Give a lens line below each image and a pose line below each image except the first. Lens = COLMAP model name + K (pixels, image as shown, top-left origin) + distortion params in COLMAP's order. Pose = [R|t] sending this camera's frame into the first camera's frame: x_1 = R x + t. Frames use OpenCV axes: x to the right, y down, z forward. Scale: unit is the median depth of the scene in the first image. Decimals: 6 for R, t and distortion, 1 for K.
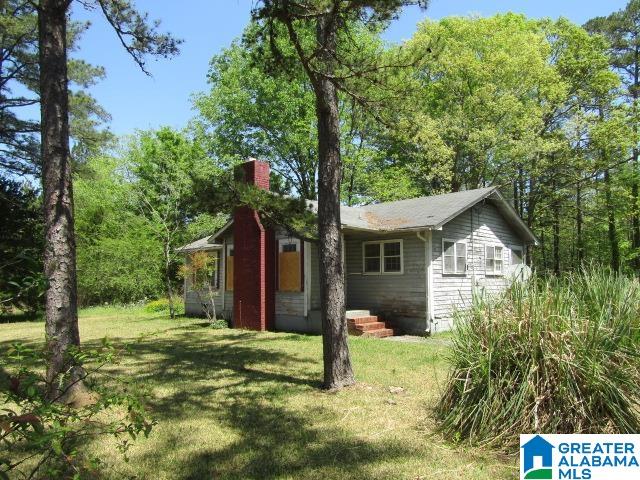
lens RADIAL K [[453.2, 0, 319.9], [0, 453.2, 240.2], [0, 0, 1]] dist [-0.005188, -0.000544]
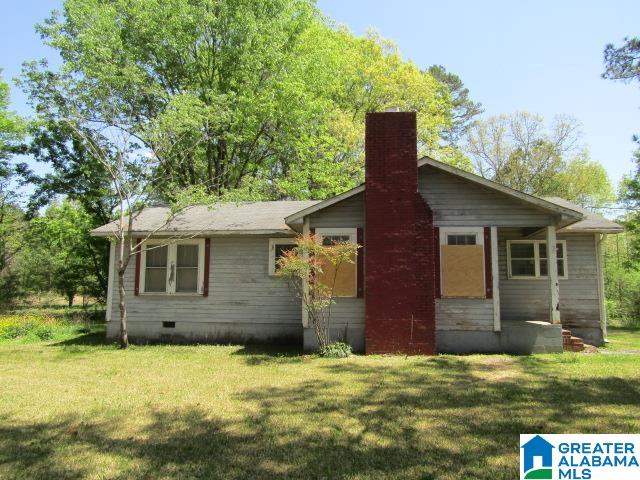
lens RADIAL K [[453.2, 0, 316.7], [0, 453.2, 241.8], [0, 0, 1]] dist [-0.005188, -0.000544]
pose [[0.791121, 0.084392, 0.605810, -0.744316], [-0.065408, 0.996429, -0.053391, 0.080226], [-0.608152, 0.002614, 0.793816, 0.586455]]
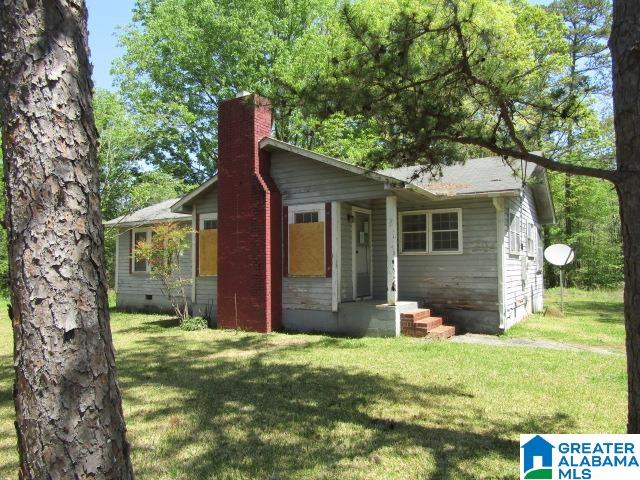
lens RADIAL K [[453.2, 0, 317.4], [0, 453.2, 240.5], [0, 0, 1]] dist [-0.005188, -0.000544]
pose [[0.976964, 0.013473, 0.212979, -0.215532], [-0.020001, 0.999393, 0.028525, 0.034998], [-0.212465, -0.032127, 0.976640, 0.303102]]
